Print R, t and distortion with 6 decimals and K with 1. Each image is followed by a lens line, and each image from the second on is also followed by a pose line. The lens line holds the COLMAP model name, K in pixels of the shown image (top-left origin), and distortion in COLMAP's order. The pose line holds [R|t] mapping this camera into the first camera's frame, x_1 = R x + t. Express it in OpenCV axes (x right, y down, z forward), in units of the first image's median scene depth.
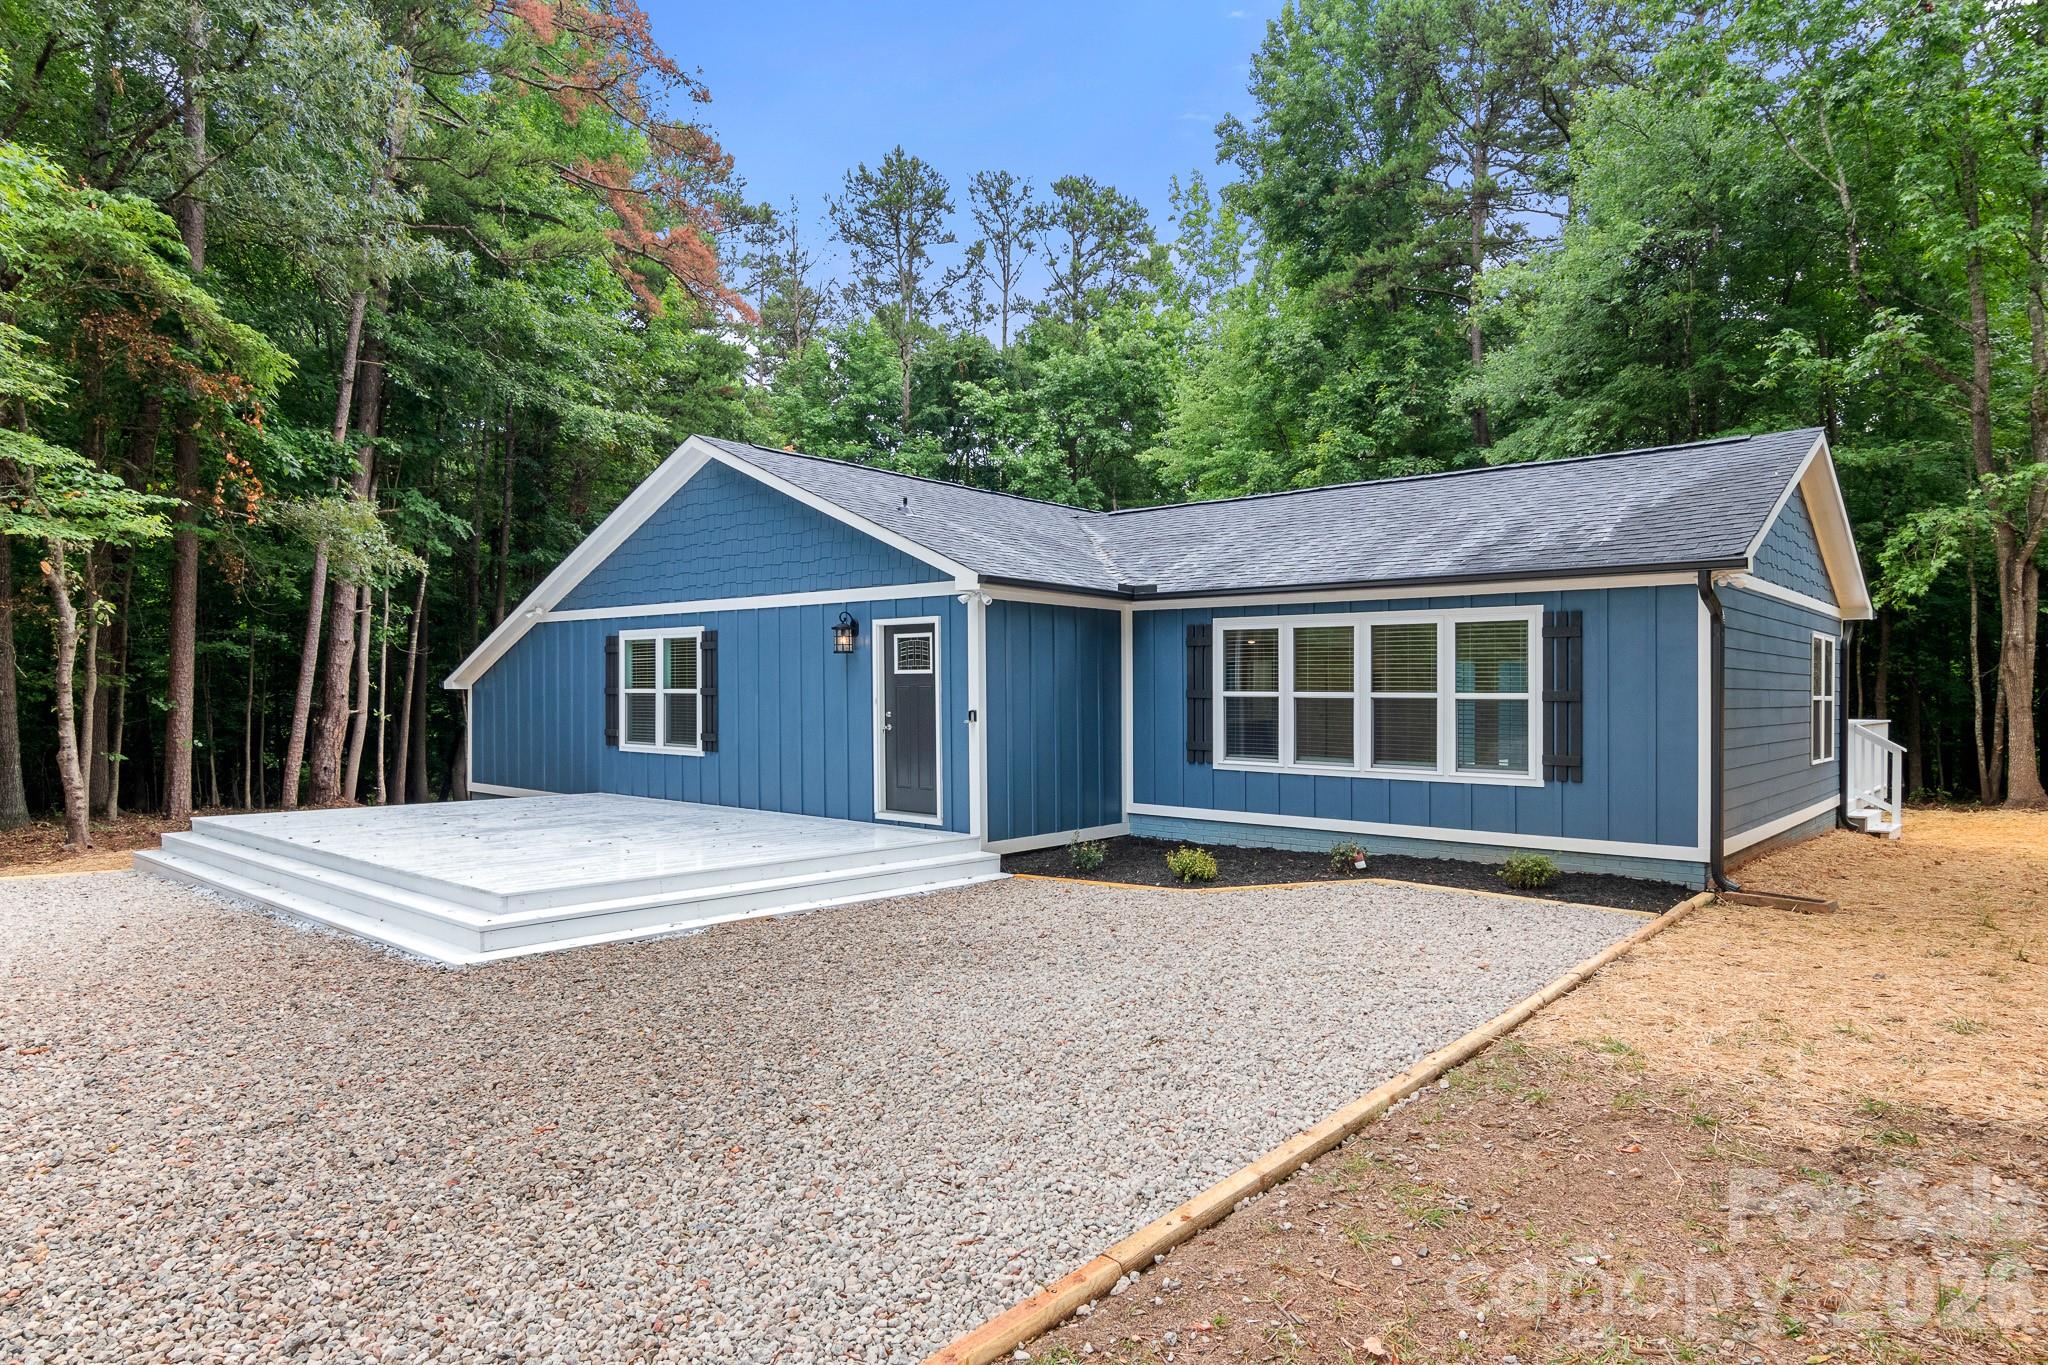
lens RADIAL K [[1204.3, 0, 1021.7], [0, 1204.3, 676.7], [0, 0, 1]] dist [0.000774, -0.000225]
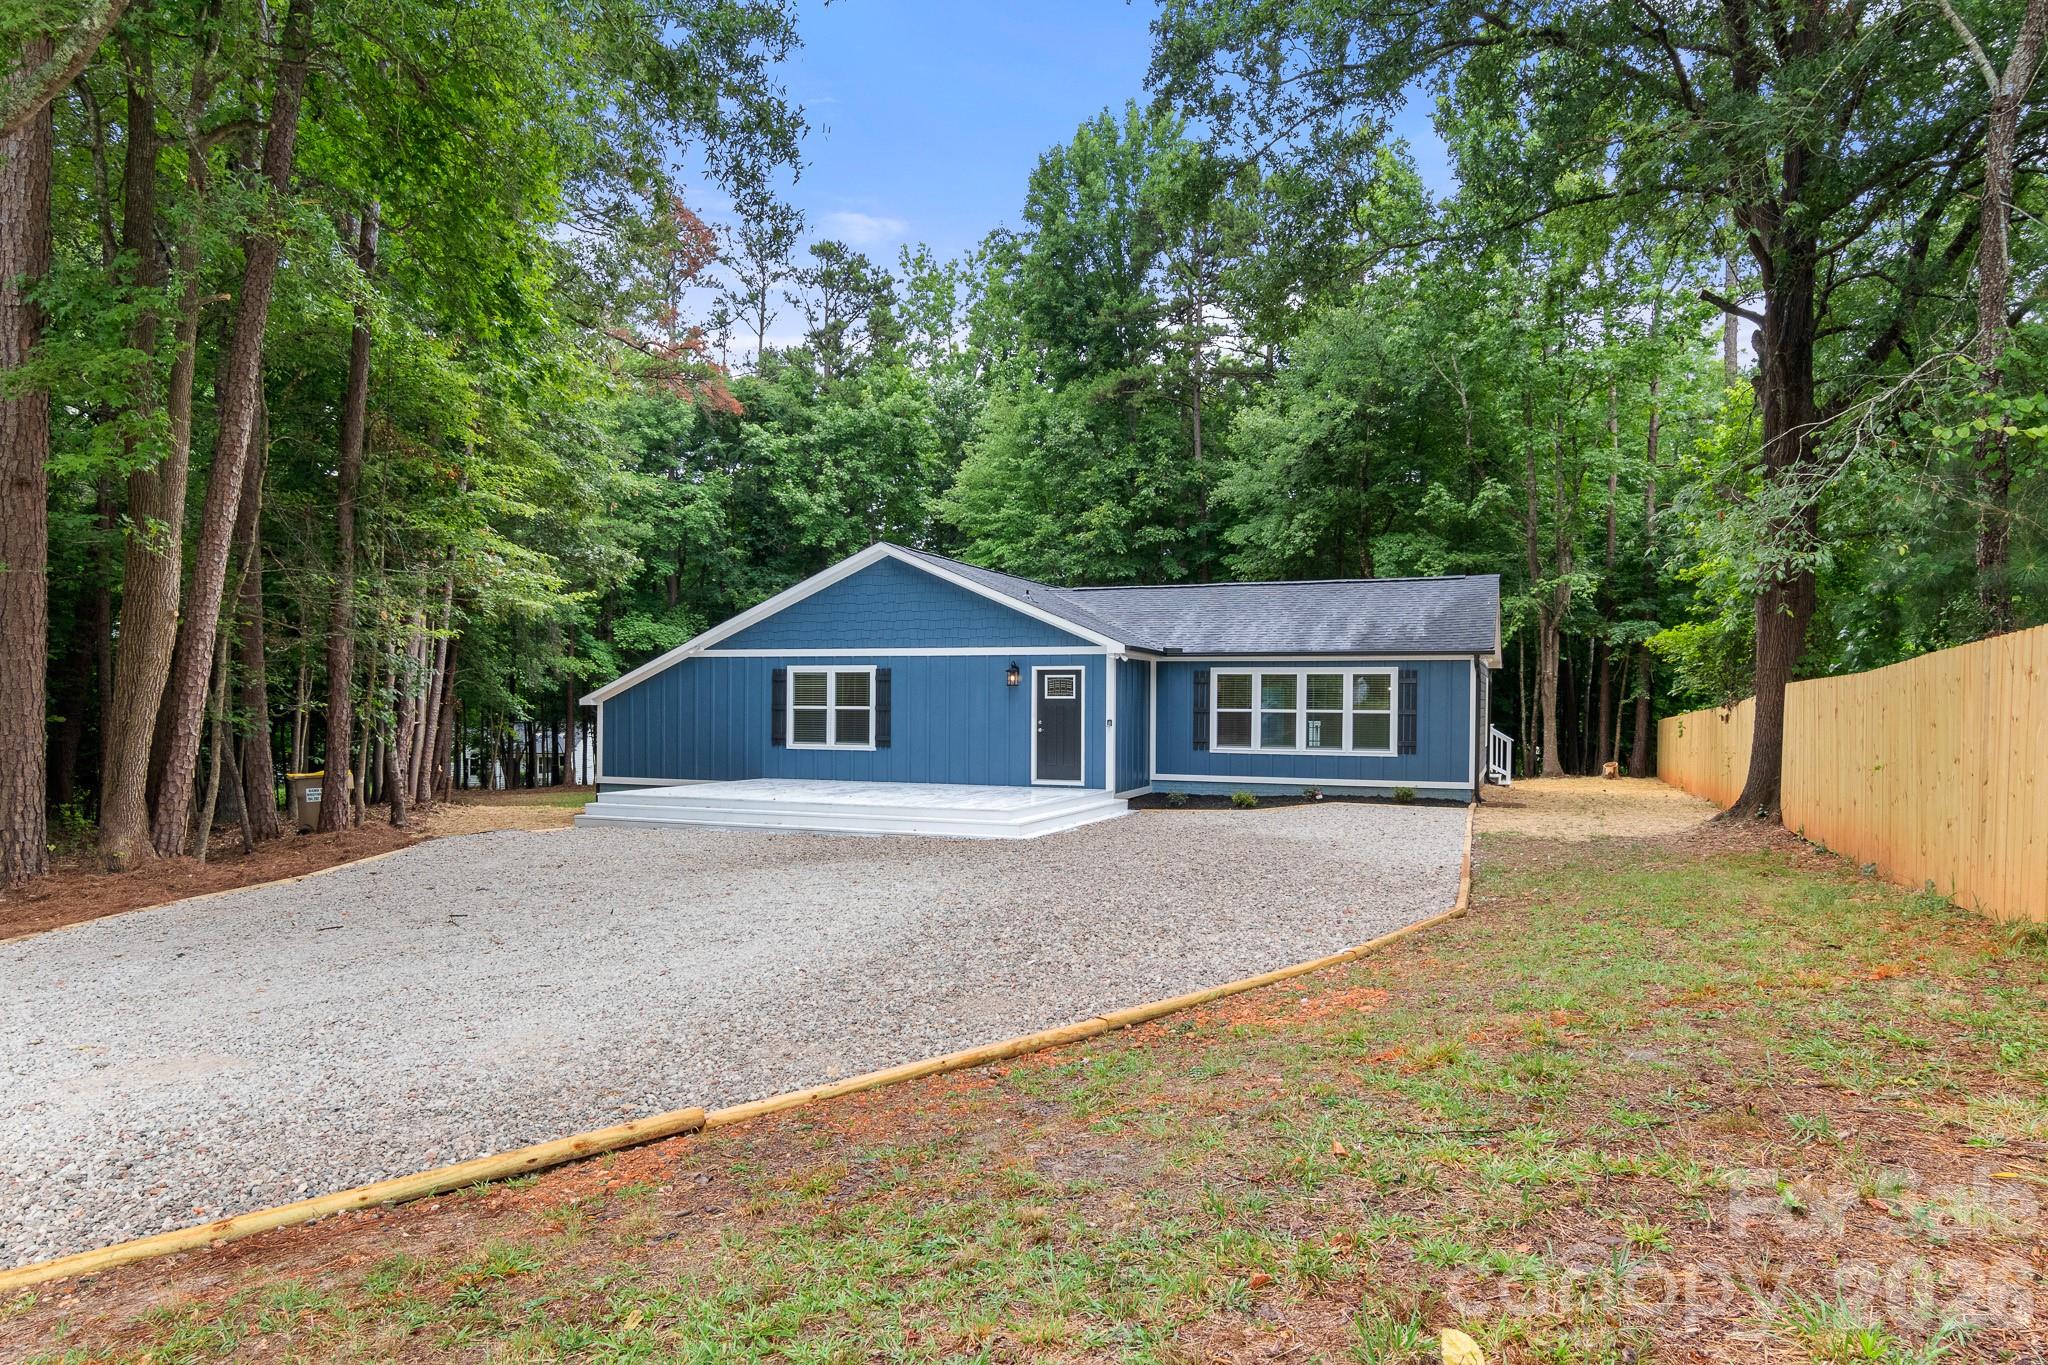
lens RADIAL K [[1234.6, 0, 1031.0], [0, 1234.6, 682.8], [0, 0, 1]] dist [0.002269, -0.000523]
pose [[0.943929, 0.006663, 0.330081, -0.592380], [-0.006196, 0.999978, -0.002465, -0.016929], [-0.330090, 0.000282, 0.943949, -0.538035]]
